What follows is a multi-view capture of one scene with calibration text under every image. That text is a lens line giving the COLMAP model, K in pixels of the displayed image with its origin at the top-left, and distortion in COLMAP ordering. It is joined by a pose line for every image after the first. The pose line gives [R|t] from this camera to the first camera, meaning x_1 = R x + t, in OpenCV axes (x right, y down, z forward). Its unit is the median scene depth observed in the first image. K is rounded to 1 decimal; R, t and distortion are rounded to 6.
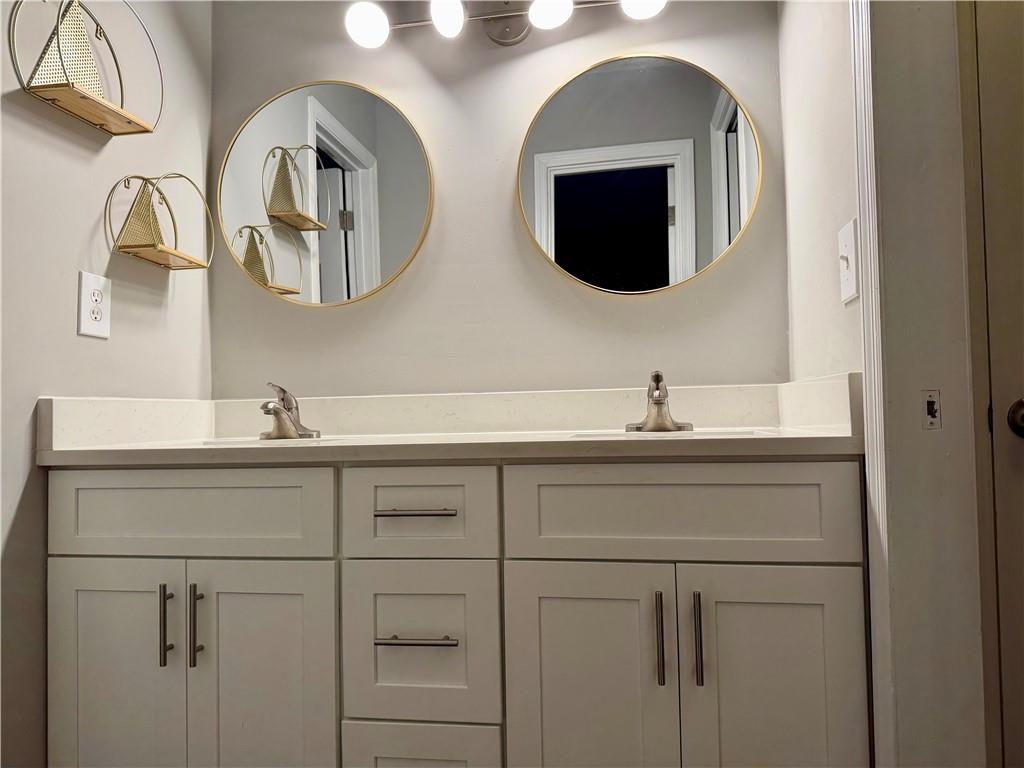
lens RADIAL K [[721.6, 0, 513.8], [0, 721.6, 384.6], [0, 0, 1]] dist [0.065795, -0.083878]
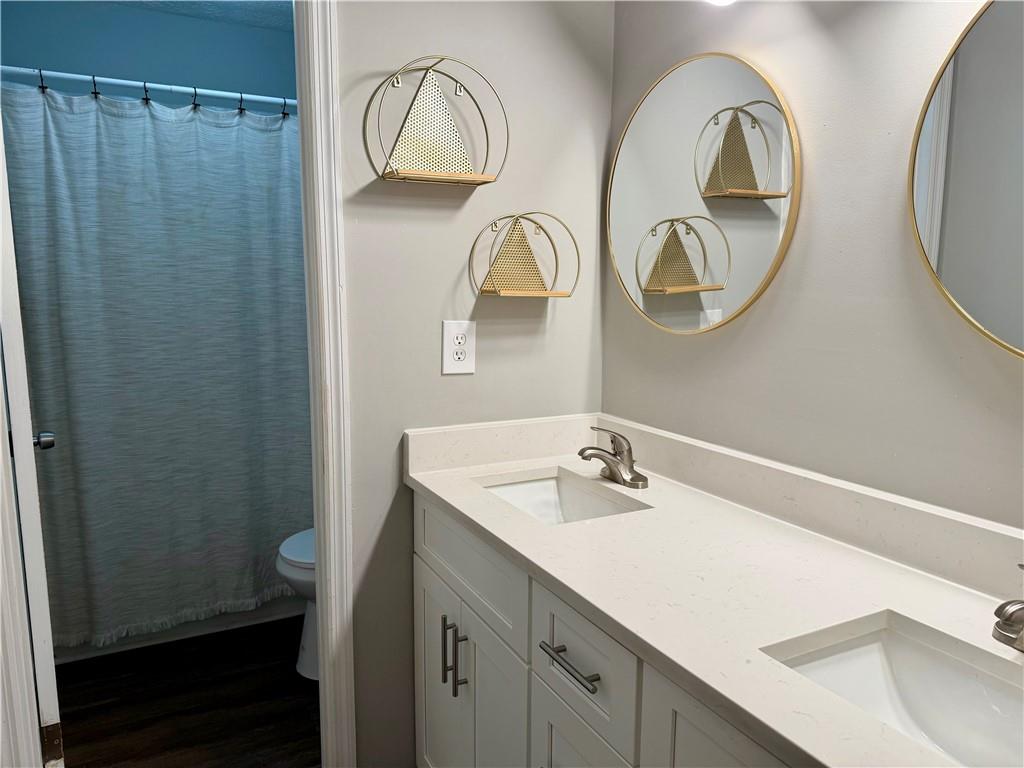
lens RADIAL K [[721.6, 0, 513.9], [0, 721.6, 381.2], [0, 0, 1]] dist [0.065795, -0.083878]
pose [[0.571500, 0.137696, -0.808967, 0.391096], [0.017312, 0.983579, 0.179648, -0.250740], [0.820420, -0.116673, 0.559731, 0.415363]]
